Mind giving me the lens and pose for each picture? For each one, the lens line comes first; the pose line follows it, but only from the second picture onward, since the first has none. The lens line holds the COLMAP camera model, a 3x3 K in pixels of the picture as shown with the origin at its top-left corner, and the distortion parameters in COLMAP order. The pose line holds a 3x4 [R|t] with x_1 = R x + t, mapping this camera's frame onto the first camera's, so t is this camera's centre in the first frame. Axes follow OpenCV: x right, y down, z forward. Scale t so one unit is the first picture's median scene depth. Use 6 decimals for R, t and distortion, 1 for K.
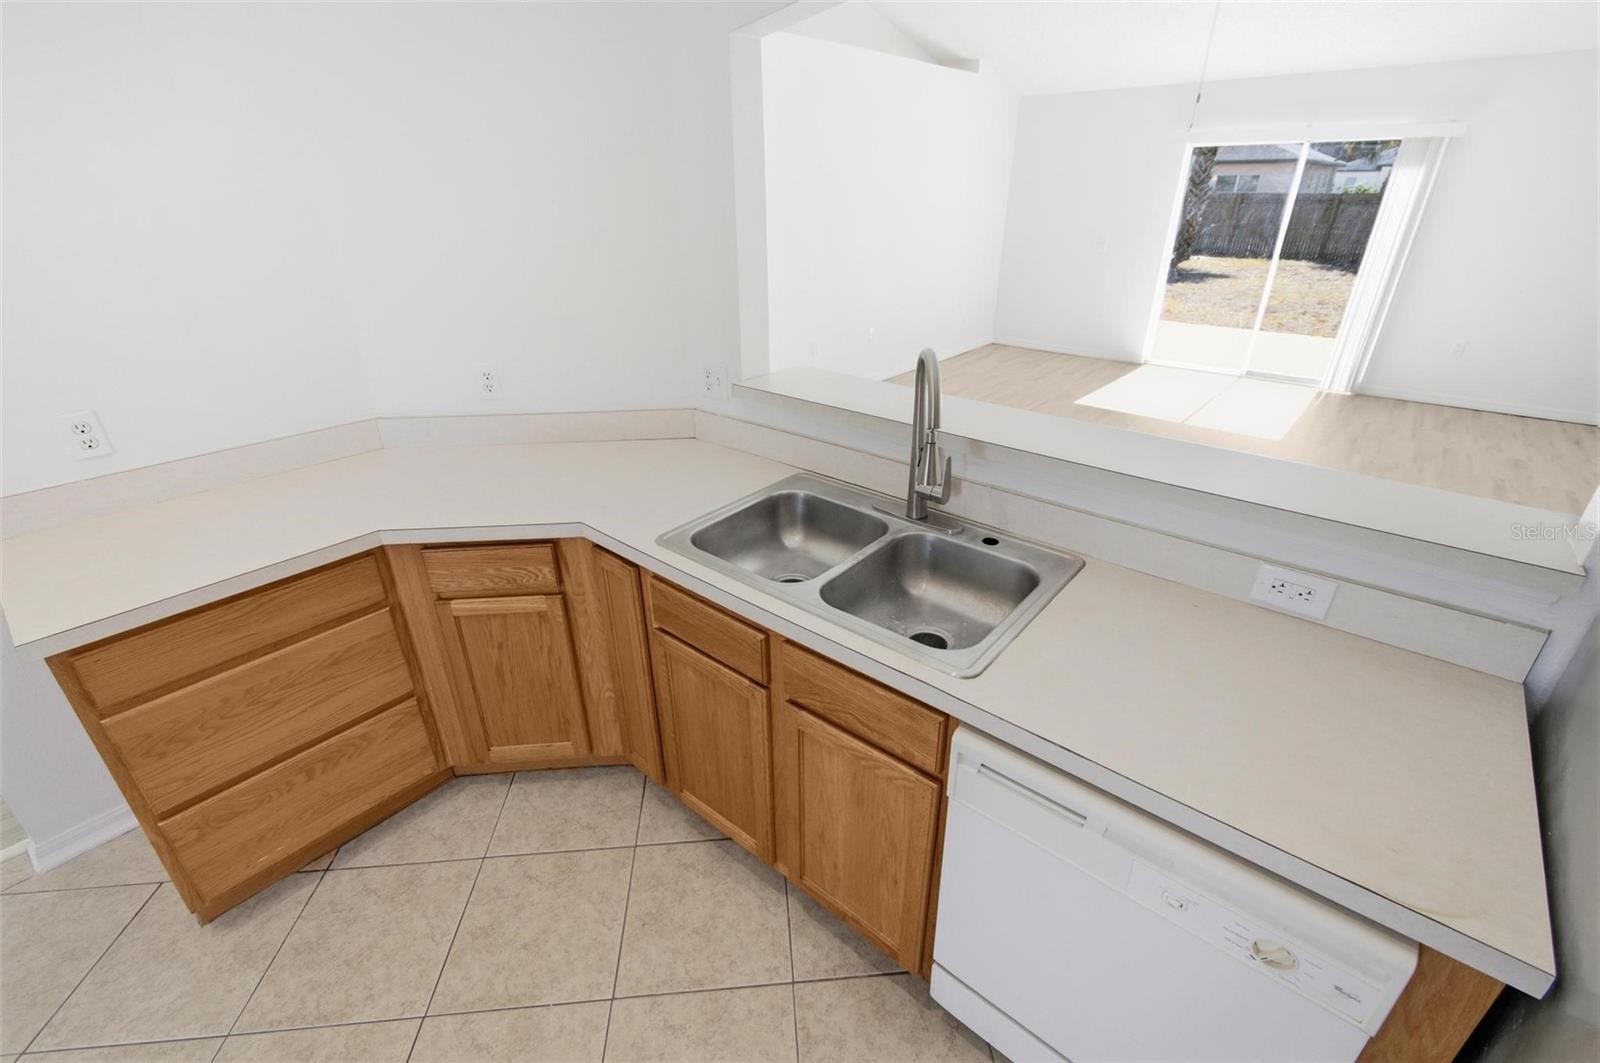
lens RADIAL K [[704.9, 0, 802.4], [0, 704.9, 526.2], [0, 0, 1]] dist [0.002638, 0.001103]
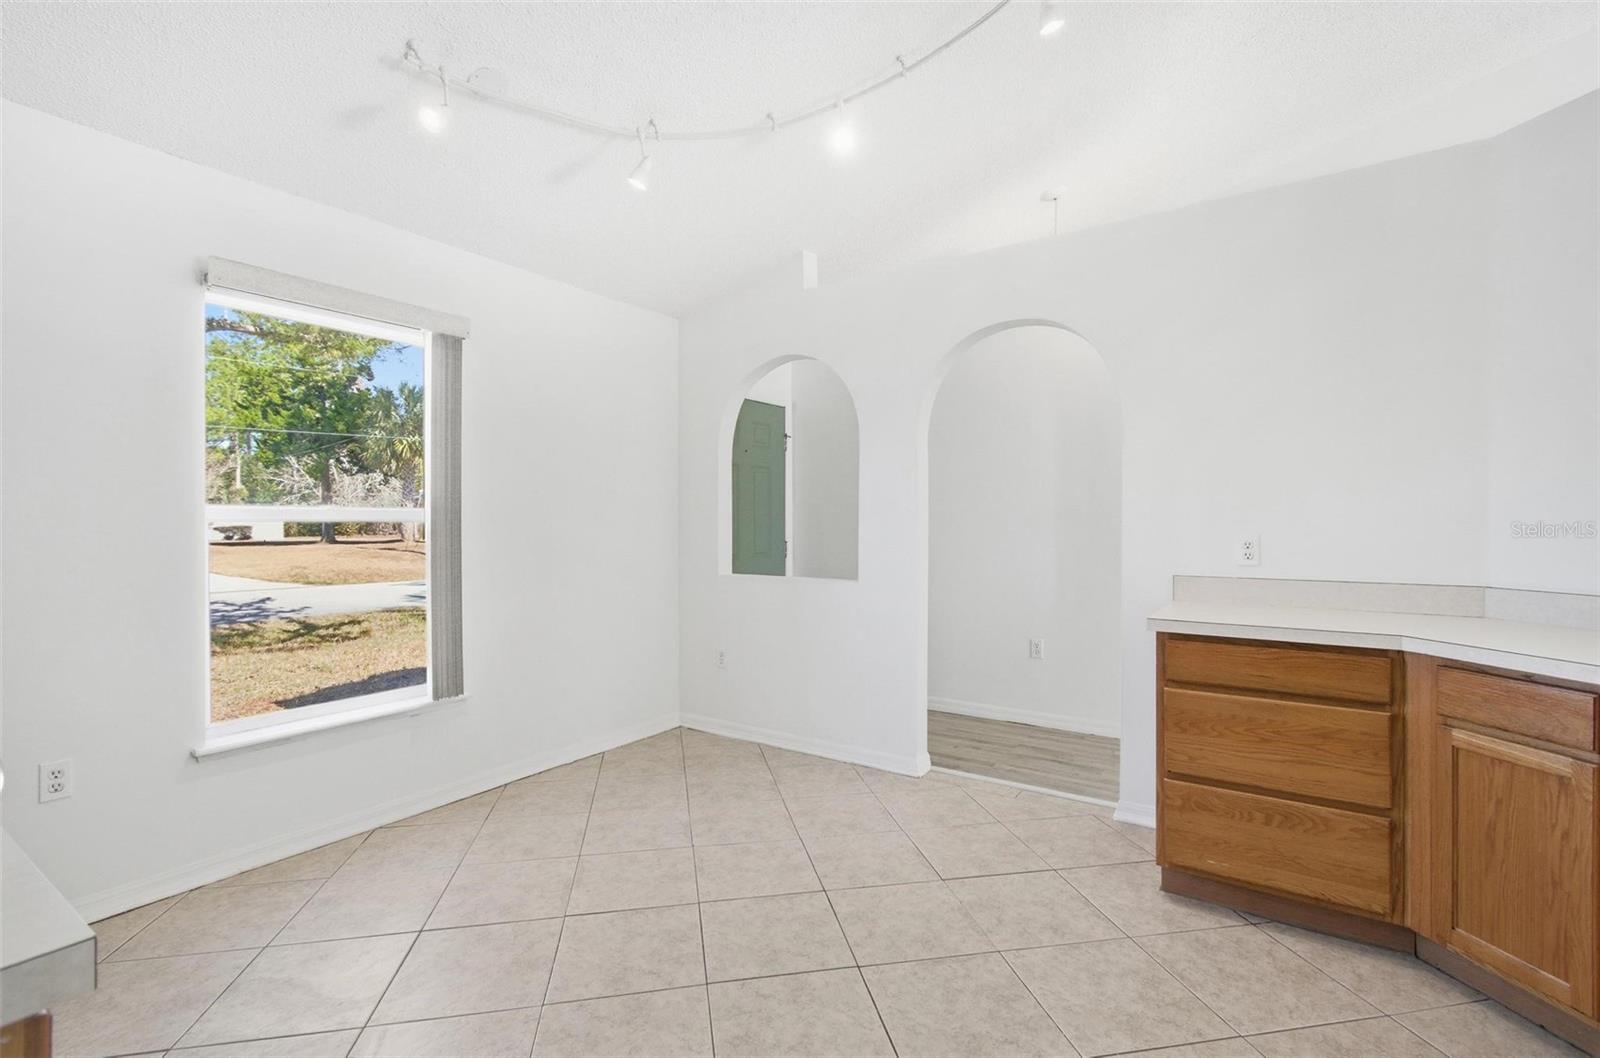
lens RADIAL K [[713.8, 0, 812.2], [0, 713.8, 524.7], [0, 0, 1]] dist [-0.004816, 0.000292]
pose [[0.115168, 0.006424, -0.993325, 0.365994], [-0.426818, 0.903284, -0.043644, 0.274136], [0.896974, 0.428995, 0.106771, -0.009172]]
